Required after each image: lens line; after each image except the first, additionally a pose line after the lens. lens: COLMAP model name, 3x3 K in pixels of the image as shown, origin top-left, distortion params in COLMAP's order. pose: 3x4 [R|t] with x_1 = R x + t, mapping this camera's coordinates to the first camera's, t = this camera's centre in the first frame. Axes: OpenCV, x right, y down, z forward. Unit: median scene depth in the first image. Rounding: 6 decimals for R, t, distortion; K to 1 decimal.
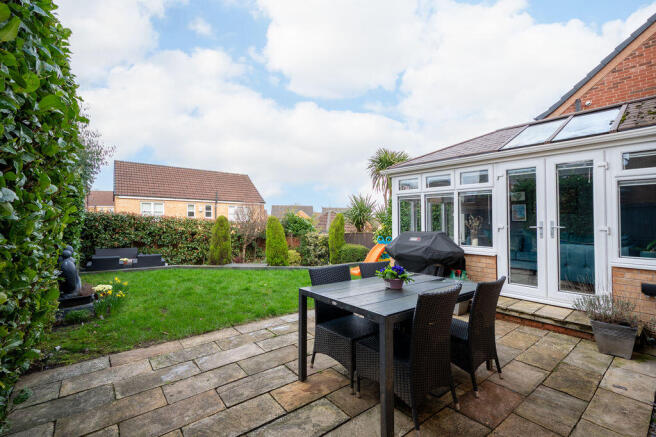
lens RADIAL K [[285.8, 0, 328.0], [0, 285.8, 218.5], [0, 0, 1]] dist [-0.002763, -0.000297]
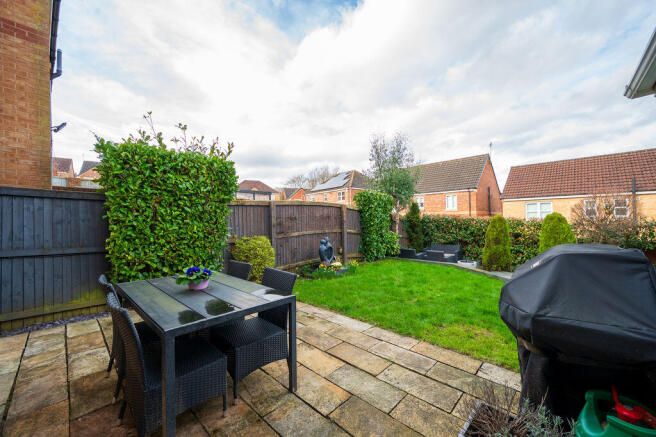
lens RADIAL K [[258.6, 0, 325.9], [0, 258.6, 222.8], [0, 0, 1]] dist [-0.000357, -0.000021]
pose [[0.140976, -0.010084, -0.989962, 0.290784], [0.020546, 0.999763, -0.007258, 0.007530], [0.989800, -0.019316, 0.141150, 0.318044]]
